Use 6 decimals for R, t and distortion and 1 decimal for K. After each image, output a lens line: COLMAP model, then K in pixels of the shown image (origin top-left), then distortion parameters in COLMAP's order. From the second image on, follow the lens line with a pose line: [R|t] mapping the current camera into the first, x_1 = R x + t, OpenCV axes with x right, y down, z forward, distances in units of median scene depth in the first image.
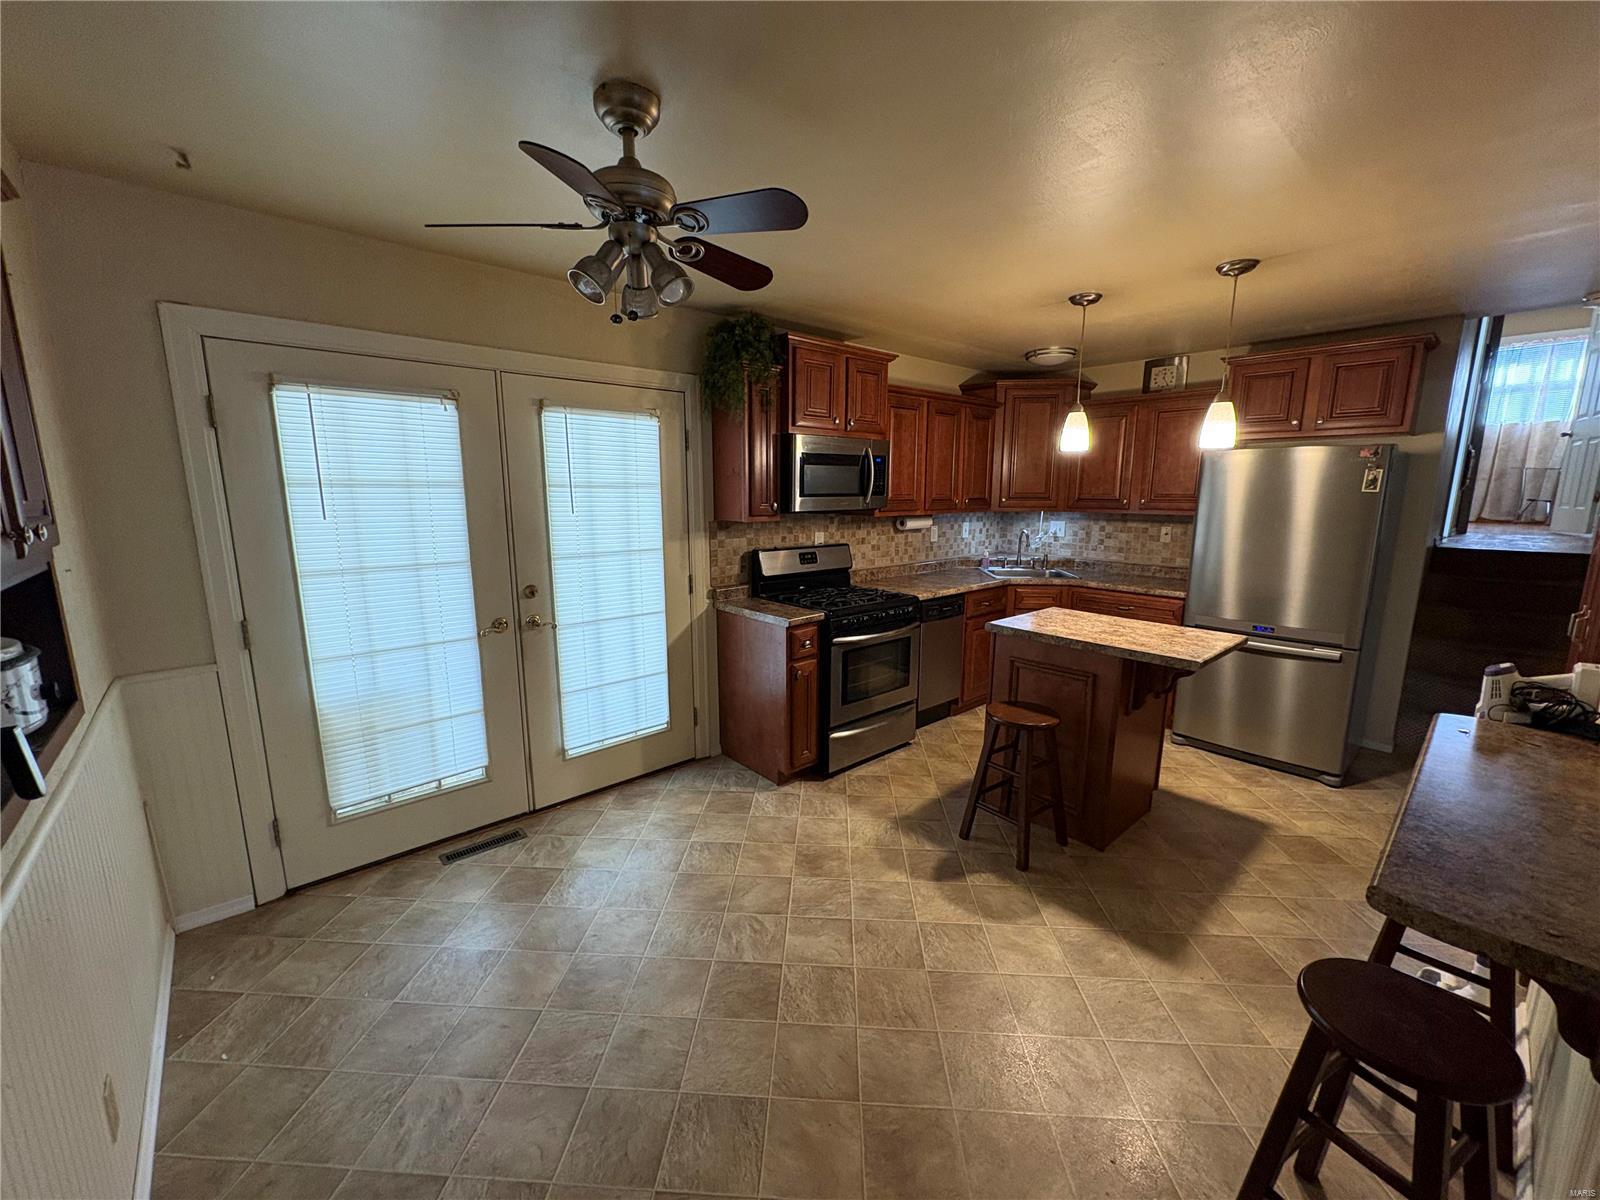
lens RADIAL K [[638.3, 0, 800.0], [0, 638.3, 600.0], [0, 0, 1]] dist [0.001658, 0.000196]
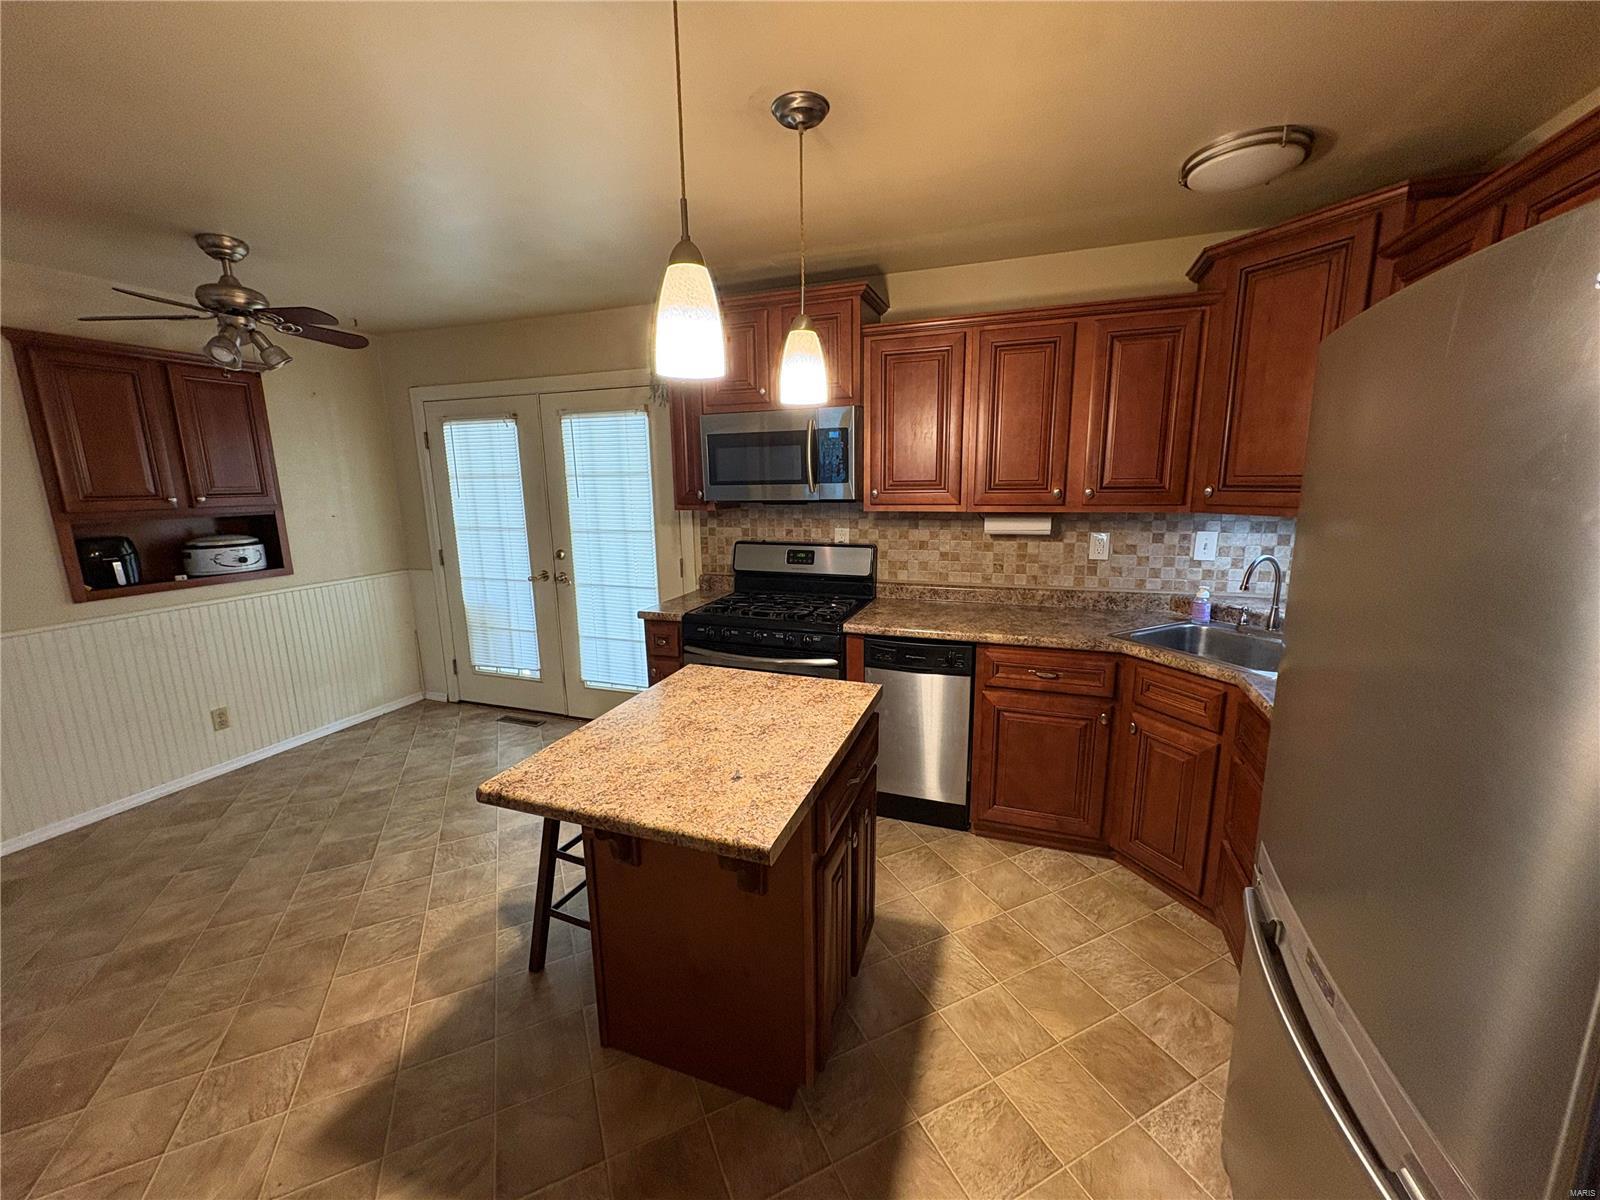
lens RADIAL K [[638.3, 0, 800.0], [0, 638.3, 600.0], [0, 0, 1]] dist [0.001658, 0.000196]
pose [[0.468599, 0.162167, -0.868399, 0.866705], [-0.137401, 0.984423, 0.109690, -0.117690], [0.872660, 0.067918, 0.483582, 0.687190]]
